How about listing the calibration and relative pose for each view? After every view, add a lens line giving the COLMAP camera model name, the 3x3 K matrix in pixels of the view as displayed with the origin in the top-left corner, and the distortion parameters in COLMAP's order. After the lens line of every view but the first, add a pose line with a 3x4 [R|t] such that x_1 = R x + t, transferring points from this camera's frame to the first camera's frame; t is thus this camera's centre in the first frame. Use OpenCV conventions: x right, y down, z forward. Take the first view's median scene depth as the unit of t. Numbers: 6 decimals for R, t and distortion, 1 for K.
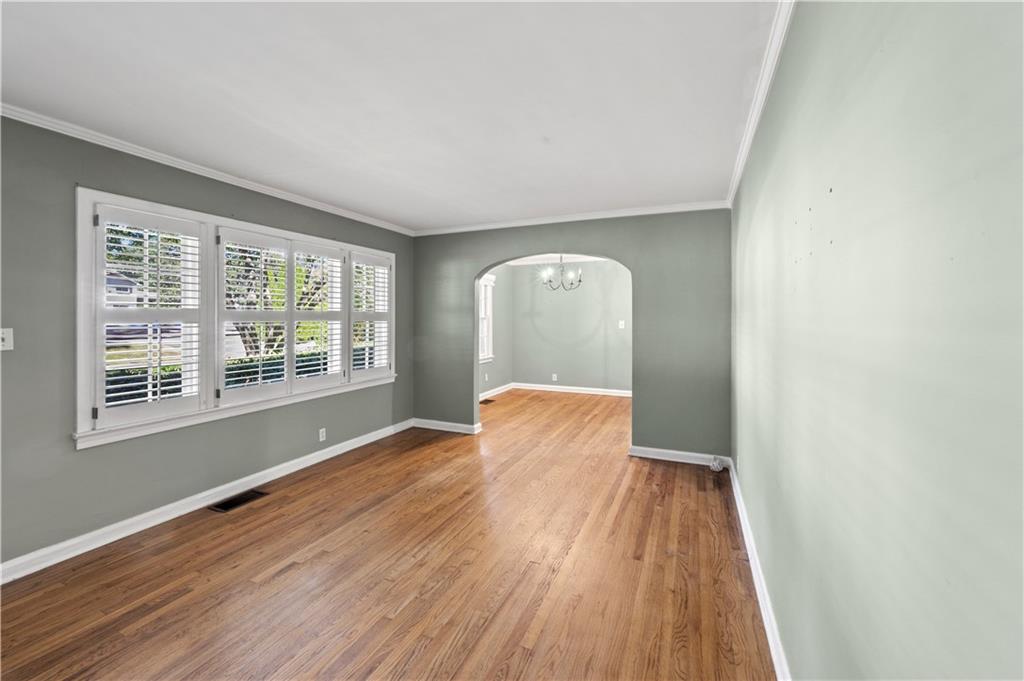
lens RADIAL K [[408.7, 0, 509.7], [0, 408.7, 327.5], [0, 0, 1]] dist [0.000313, 0.000021]
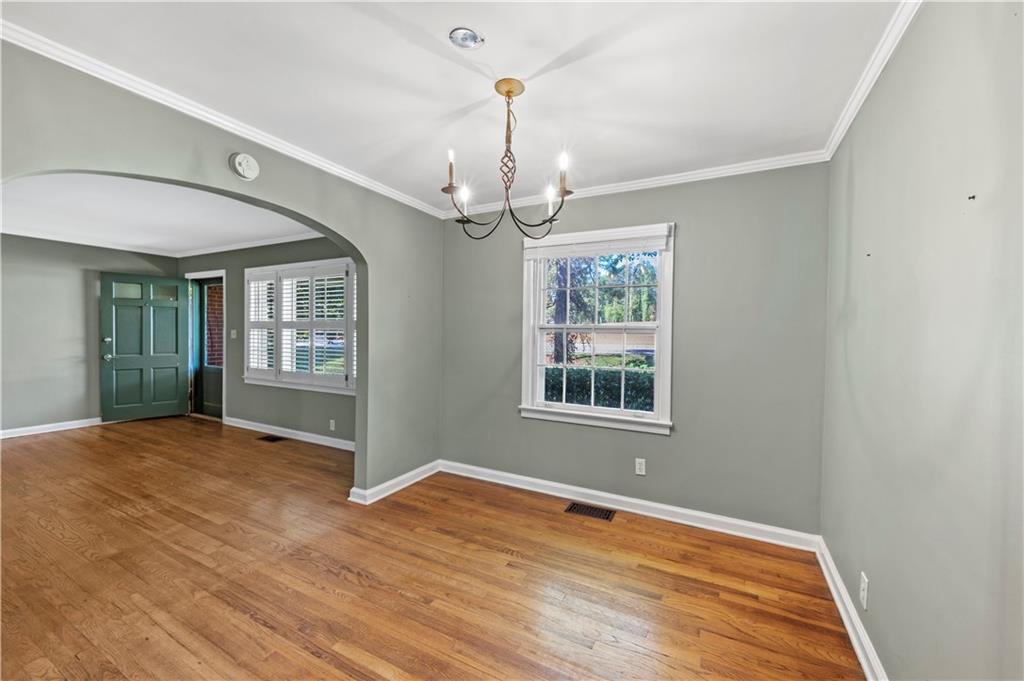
lens RADIAL K [[408.7, 0, 509.7], [0, 408.7, 327.5], [0, 0, 1]] dist [0.000313, 0.000021]
pose [[-0.069867, -0.014643, -0.997449, 0.696519], [-0.036847, 0.999248, -0.012089, -0.022233], [0.996876, 0.035908, -0.070354, 1.616265]]
